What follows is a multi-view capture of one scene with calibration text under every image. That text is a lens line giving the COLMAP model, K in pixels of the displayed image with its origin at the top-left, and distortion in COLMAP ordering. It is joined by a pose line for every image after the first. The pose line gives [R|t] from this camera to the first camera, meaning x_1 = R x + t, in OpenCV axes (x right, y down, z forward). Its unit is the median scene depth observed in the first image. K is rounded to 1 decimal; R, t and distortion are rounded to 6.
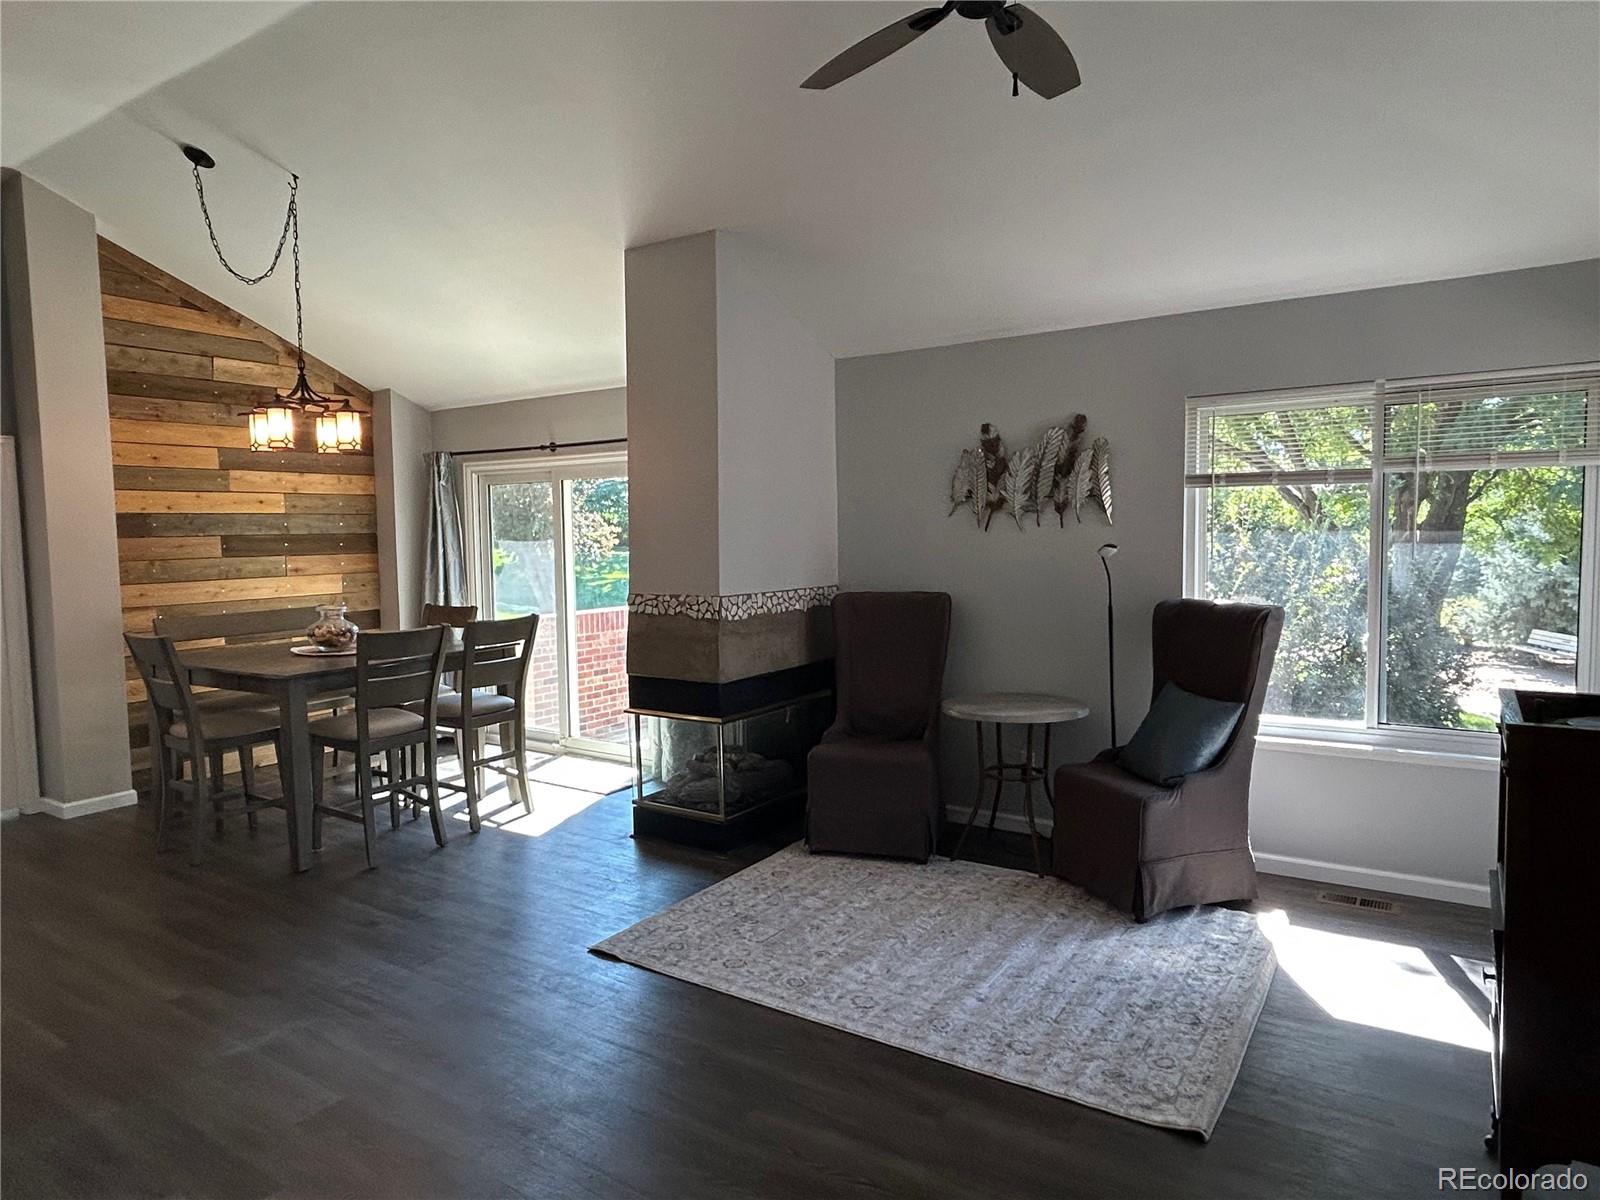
lens RADIAL K [[971.3, 0, 800.0], [0, 971.3, 600.0], [0, 0, 1]] dist [-0.000985, -0.001412]
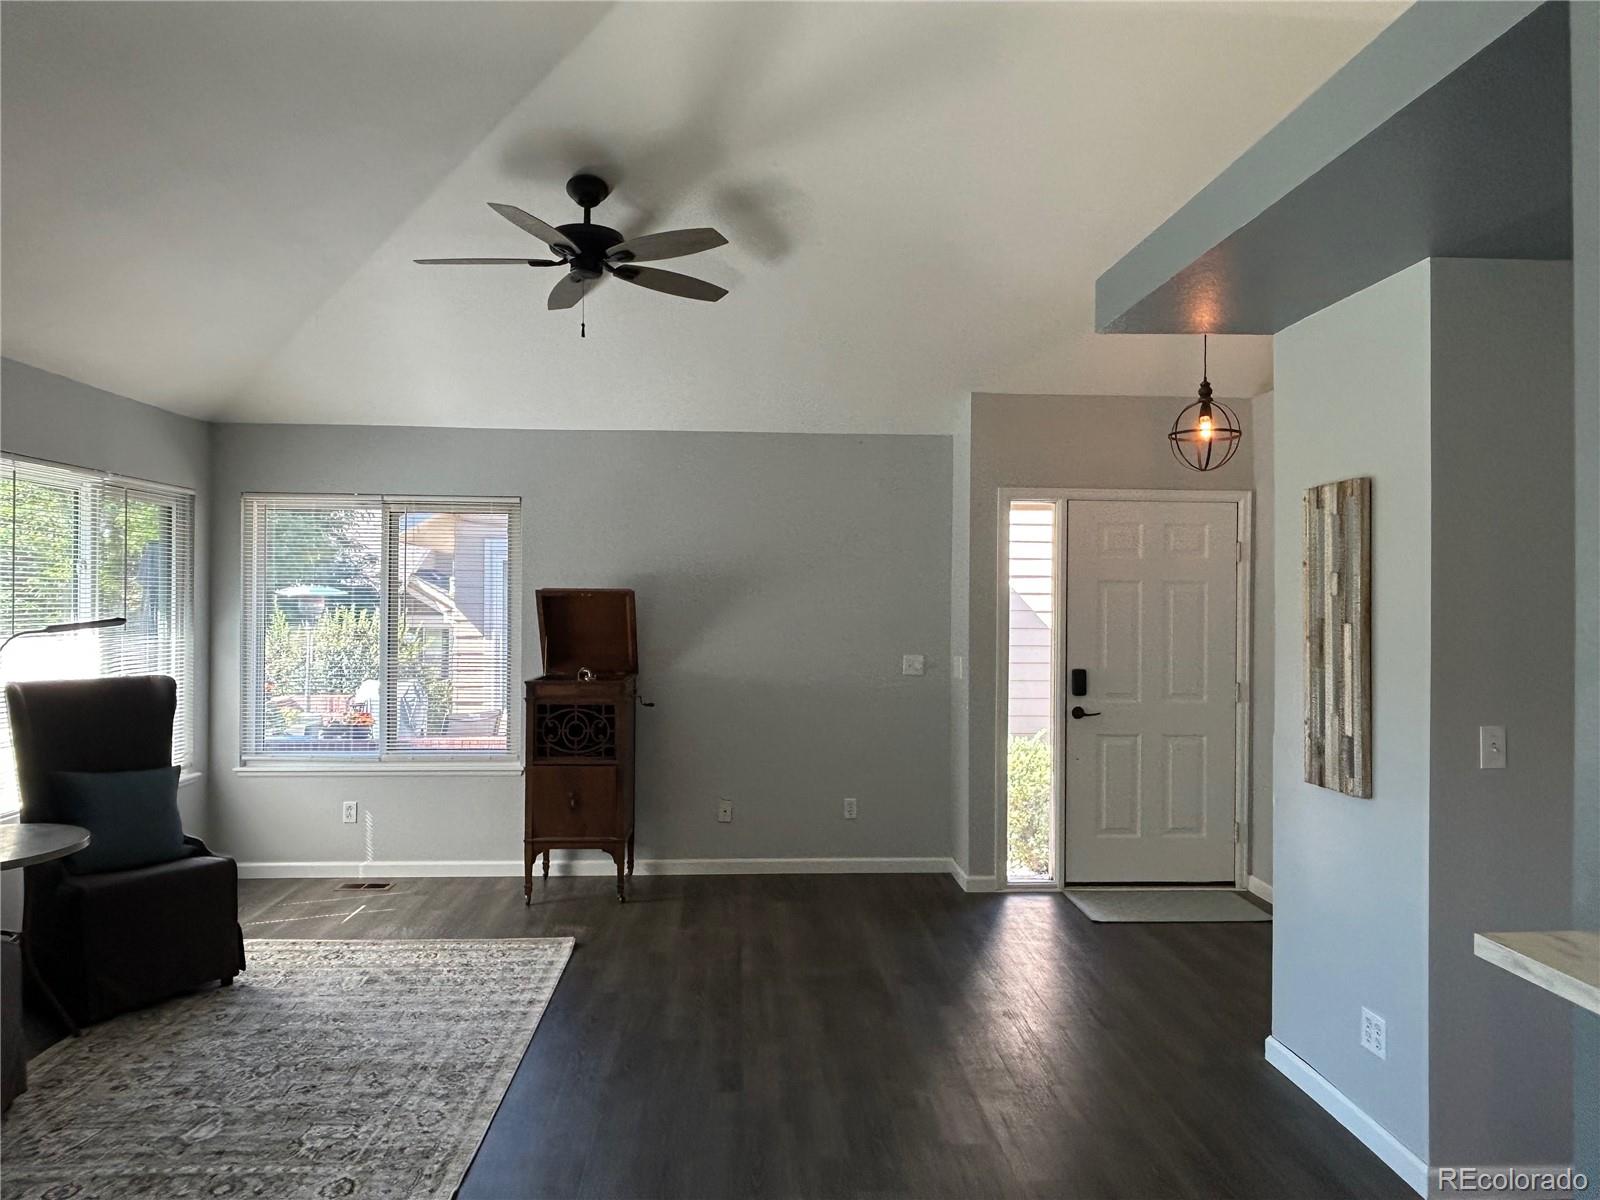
lens RADIAL K [[1064.7, 0, 800.0], [0, 1064.7, 600.0], [0, 0, 1]] dist [-0.003313, -0.002109]
pose [[-0.599676, 0.011168, 0.800165, -0.739350], [0.056799, 0.997975, 0.028639, -0.057253], [-0.798224, 0.062623, -0.599096, 0.942454]]
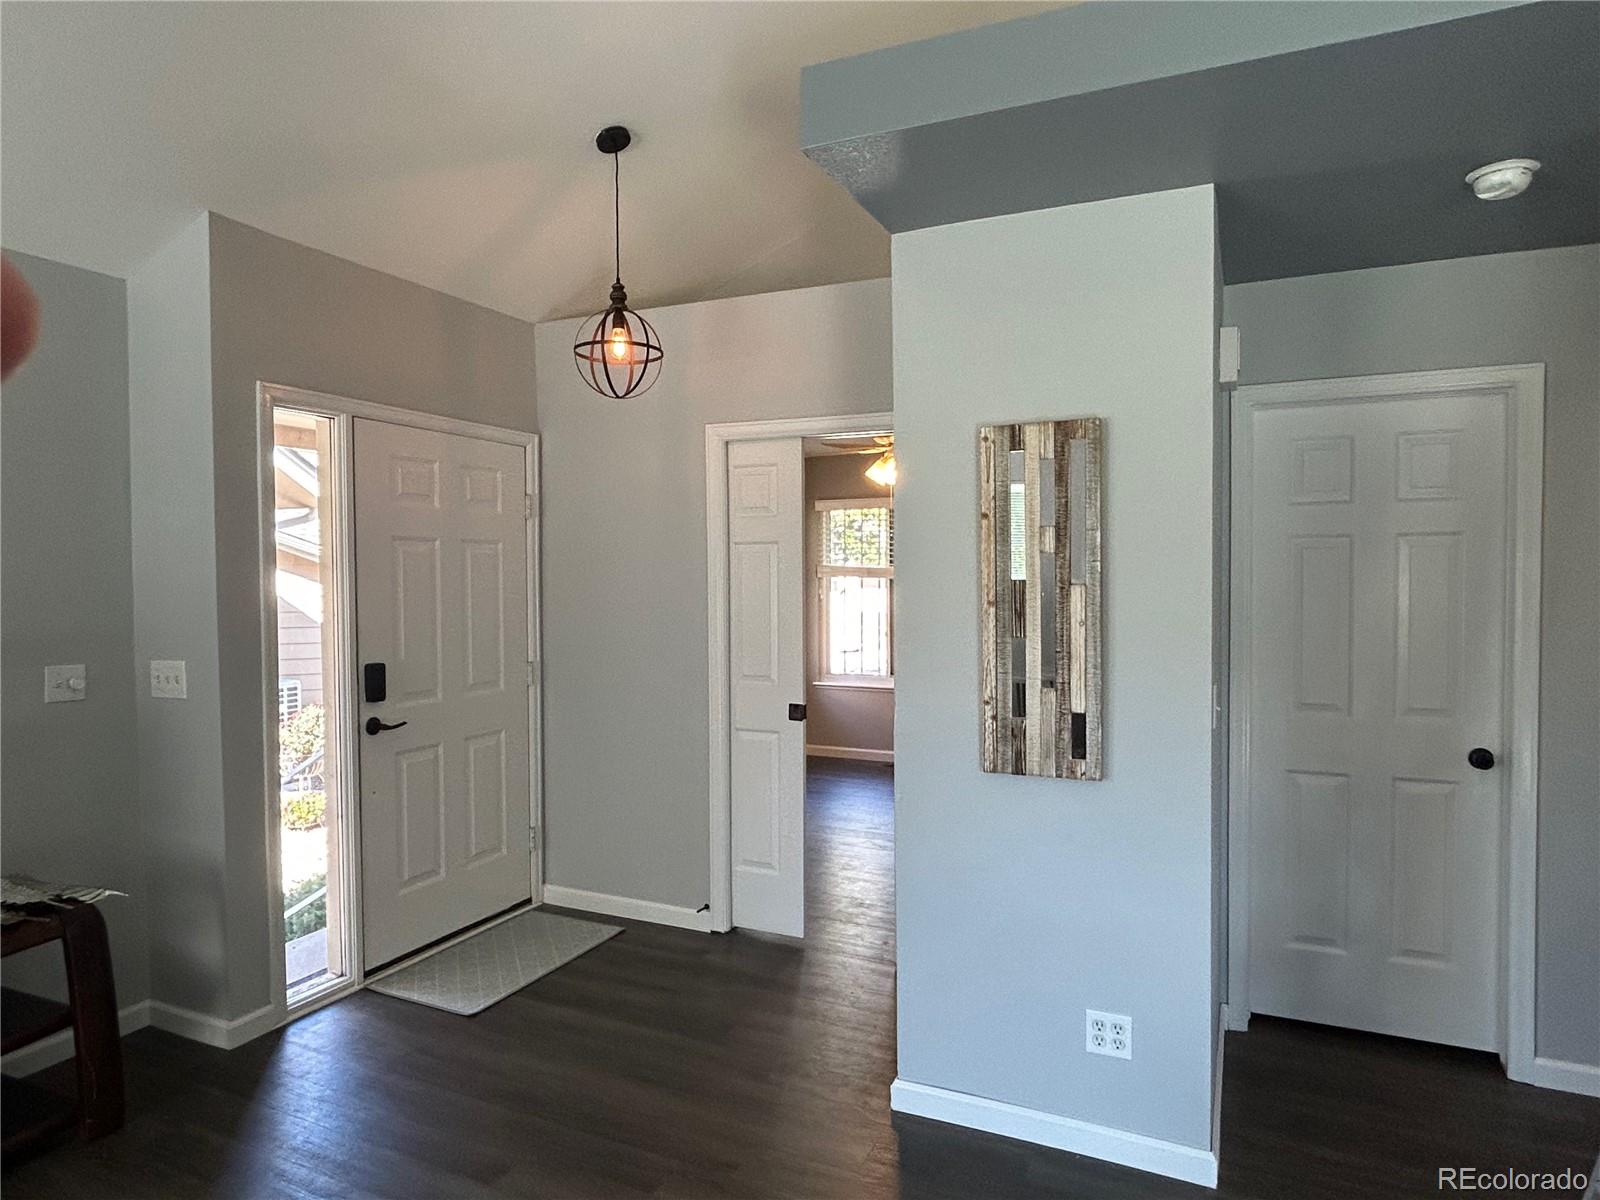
lens RADIAL K [[971.3, 0, 800.0], [0, 971.3, 600.0], [0, 0, 1]] dist [-0.000985, -0.001412]
pose [[-0.988363, 0.022479, -0.150442, -0.189983], [0.007590, 0.995077, 0.098817, -0.049389], [0.151922, 0.096525, -0.983668, 0.773800]]
